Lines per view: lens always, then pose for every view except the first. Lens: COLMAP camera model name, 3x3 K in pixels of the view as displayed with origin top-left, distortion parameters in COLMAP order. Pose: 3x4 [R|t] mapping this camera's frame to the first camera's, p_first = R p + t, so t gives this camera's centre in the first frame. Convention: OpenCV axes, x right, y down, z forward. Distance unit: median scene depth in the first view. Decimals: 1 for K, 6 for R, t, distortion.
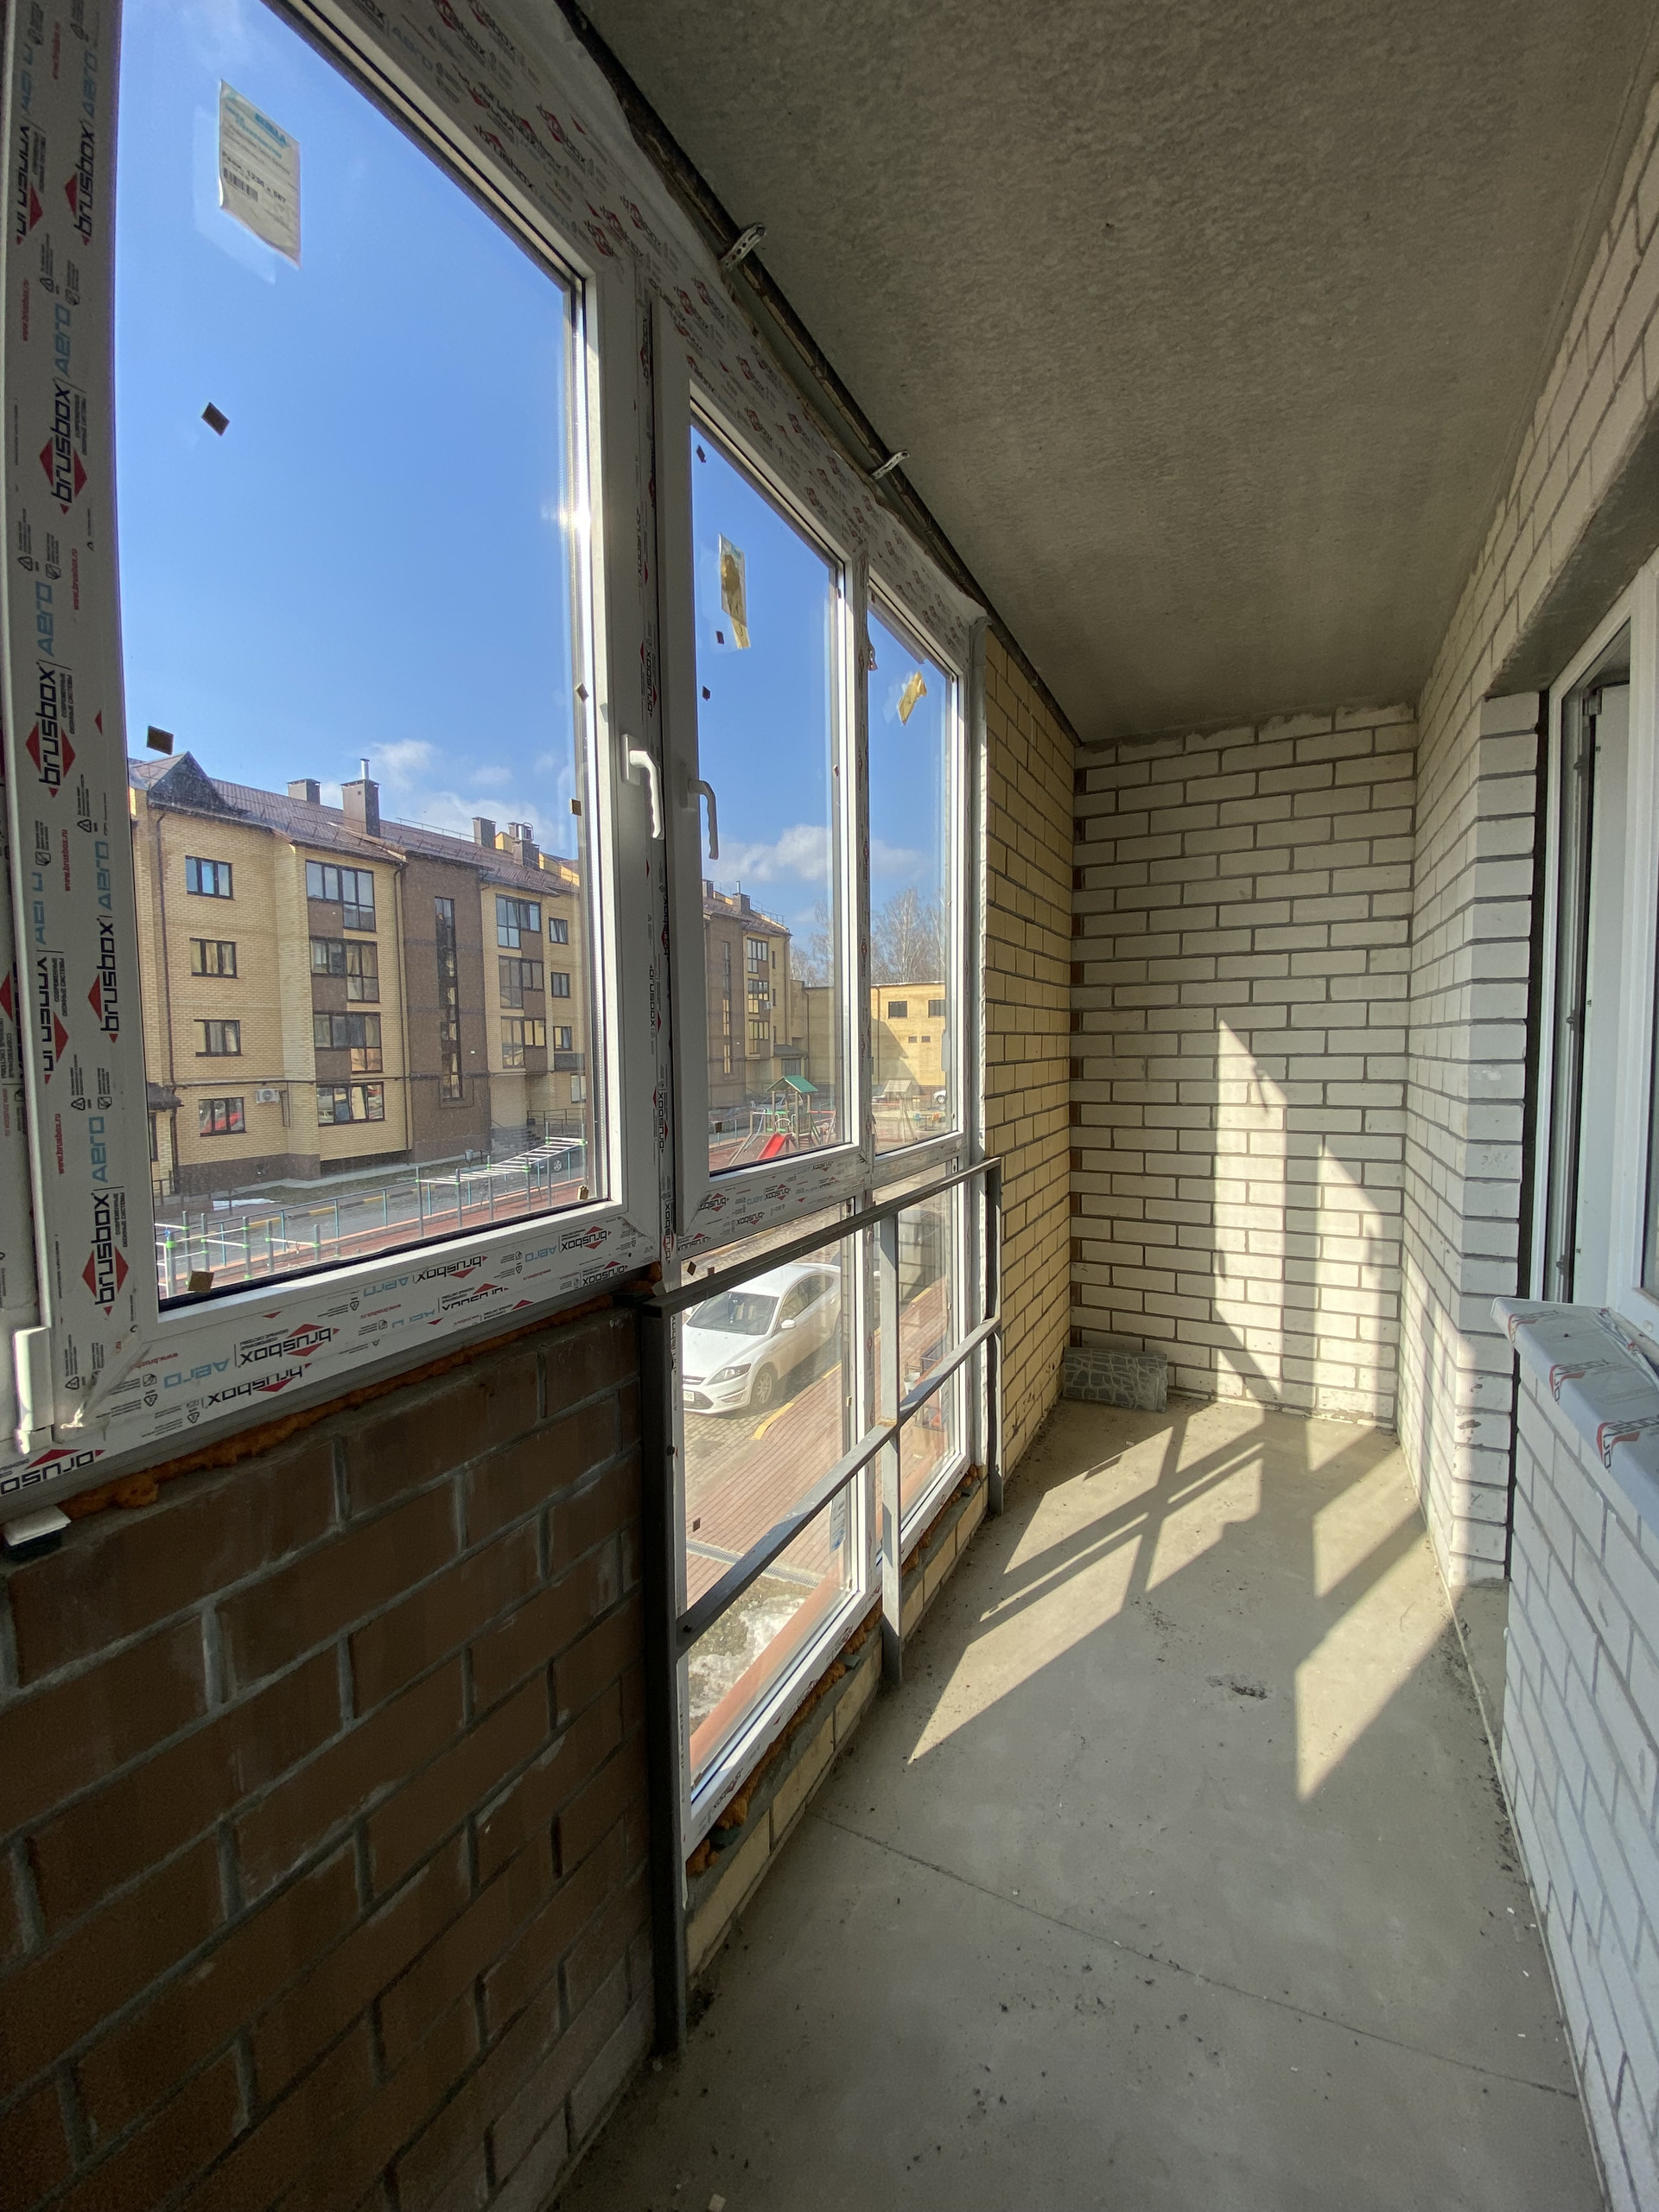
lens RADIAL K [[891.0, 0, 832.6], [0, 891.0, 1086.2], [0, 0, 1]] dist [-0.001851, -0.001427]
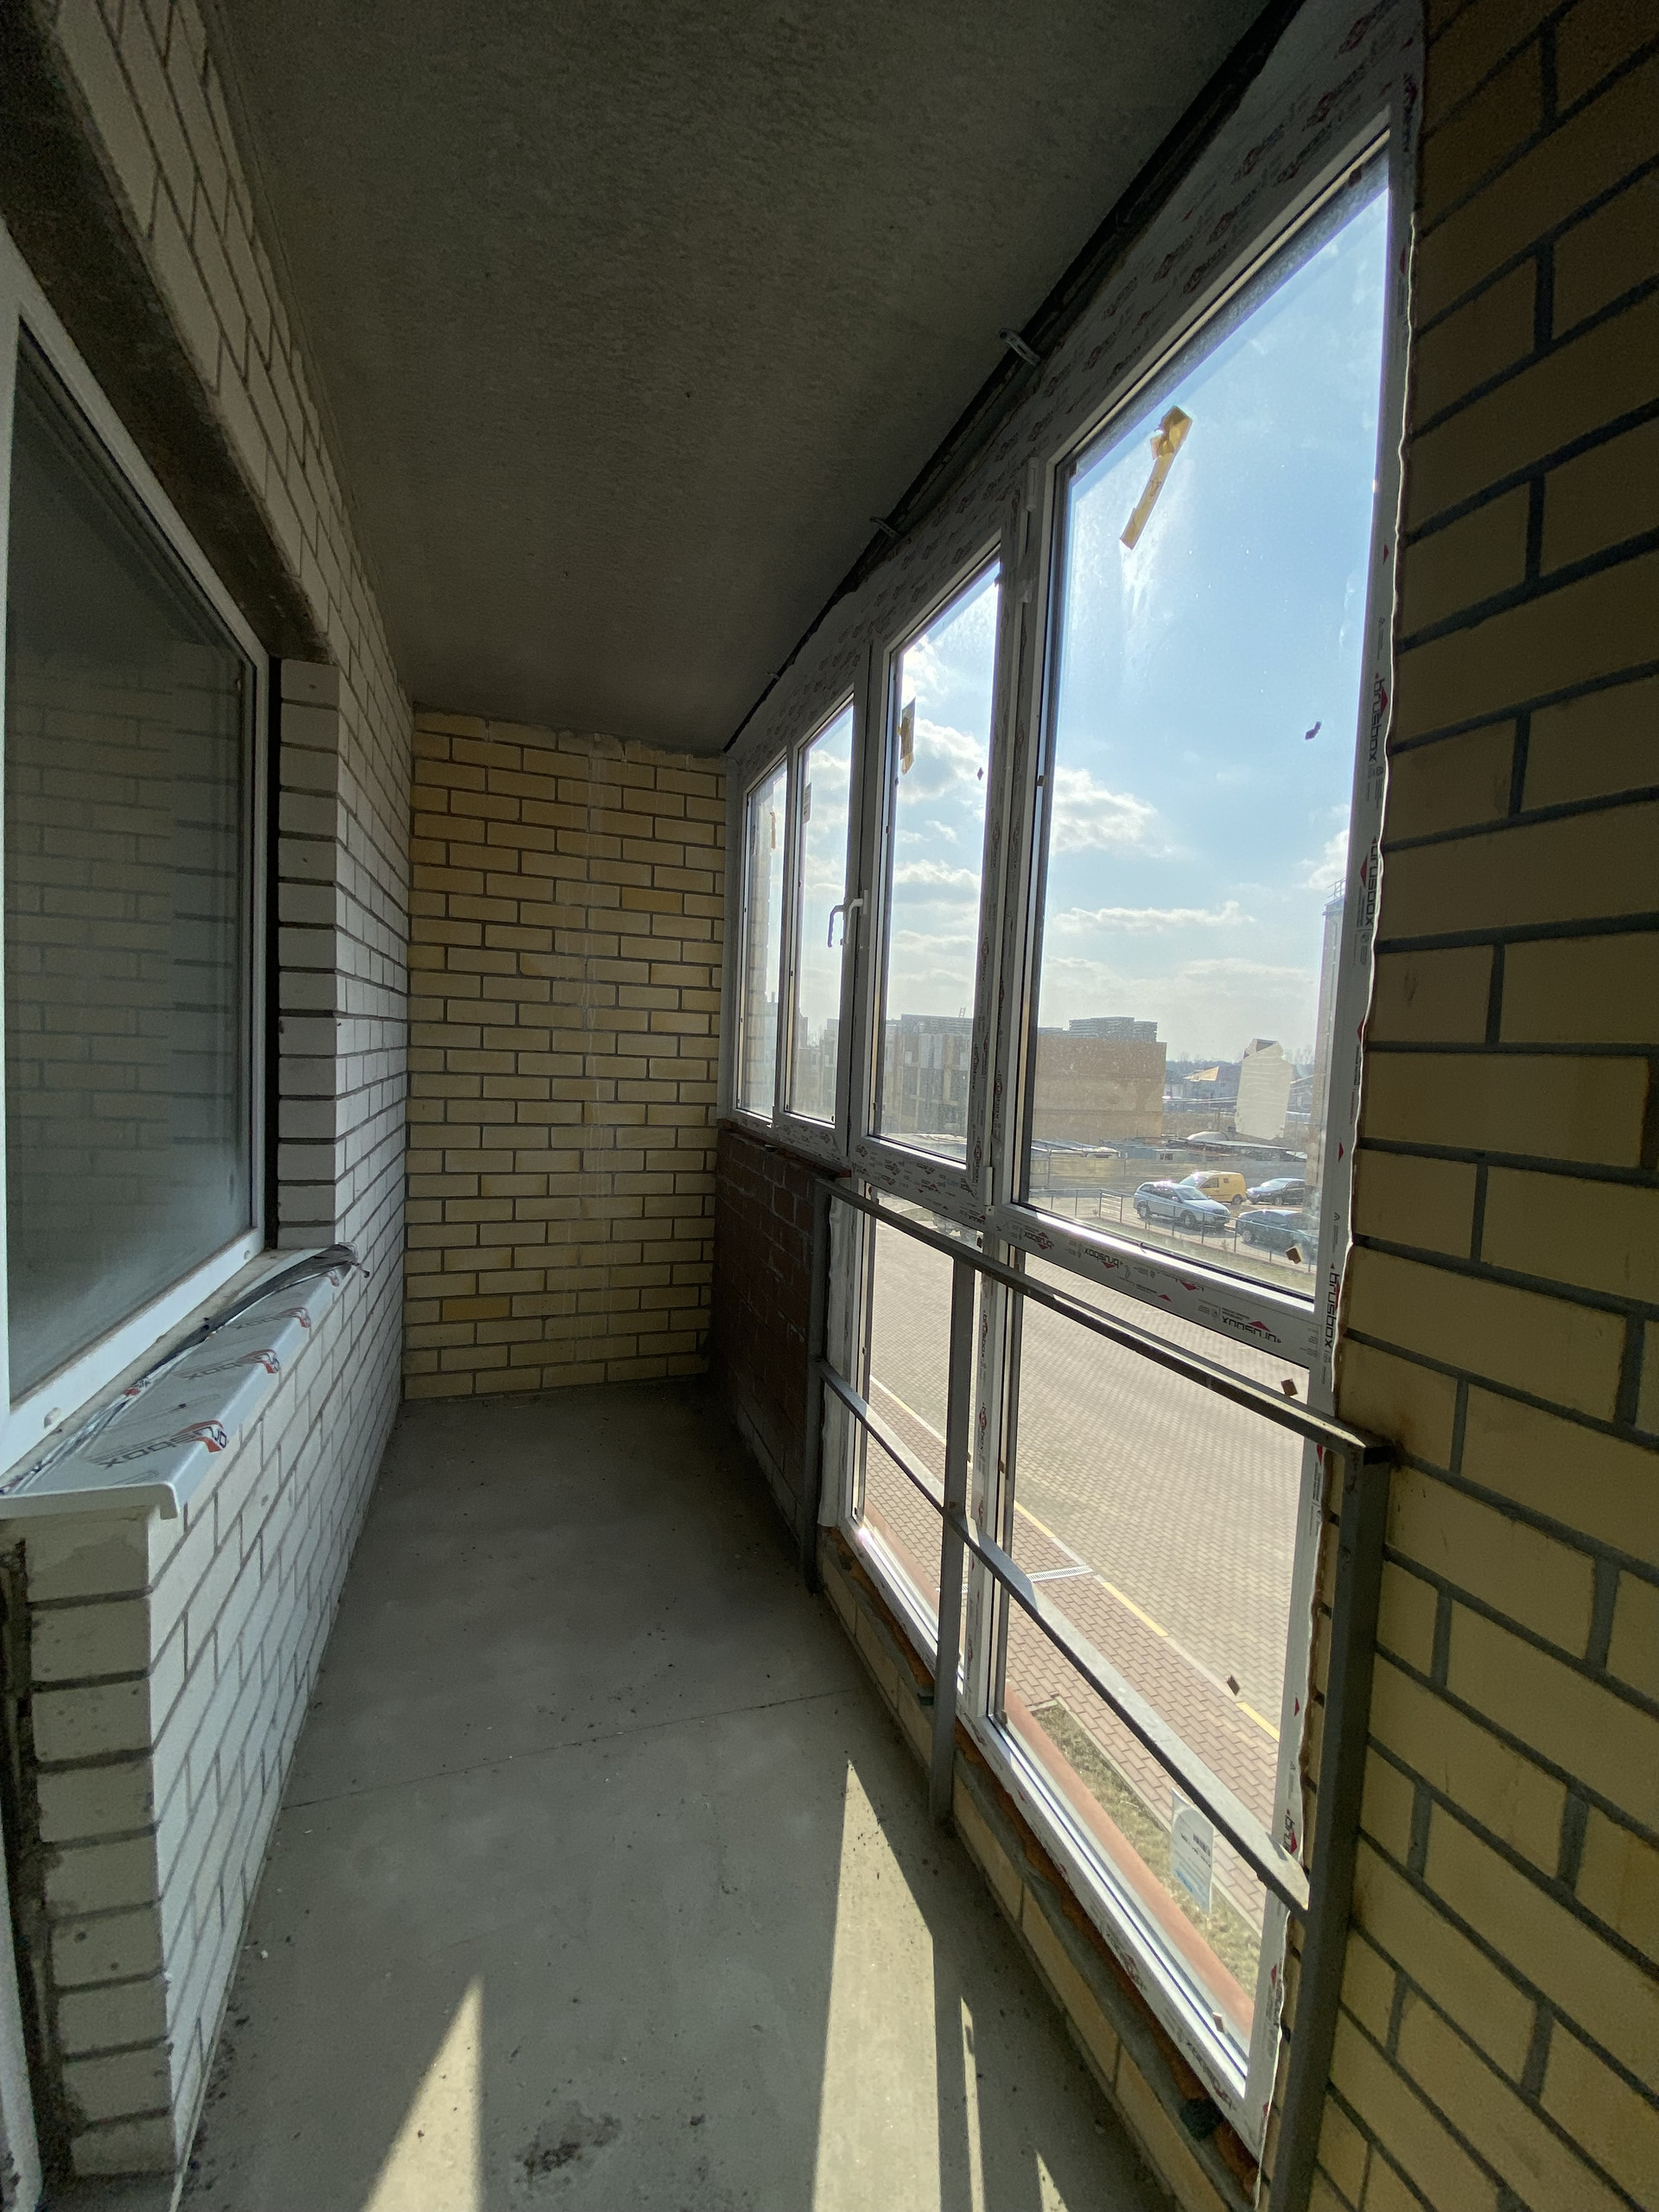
lens RADIAL K [[891.0, 0, 827.9], [0, 891.0, 1099.1], [0, 0, 1]] dist [-0.001851, -0.001427]
pose [[-0.686250, 0.025791, -0.726908, 0.933914], [-0.080208, 0.990593, 0.110869, -0.114909], [0.722930, 0.134387, -0.677726, 1.784939]]
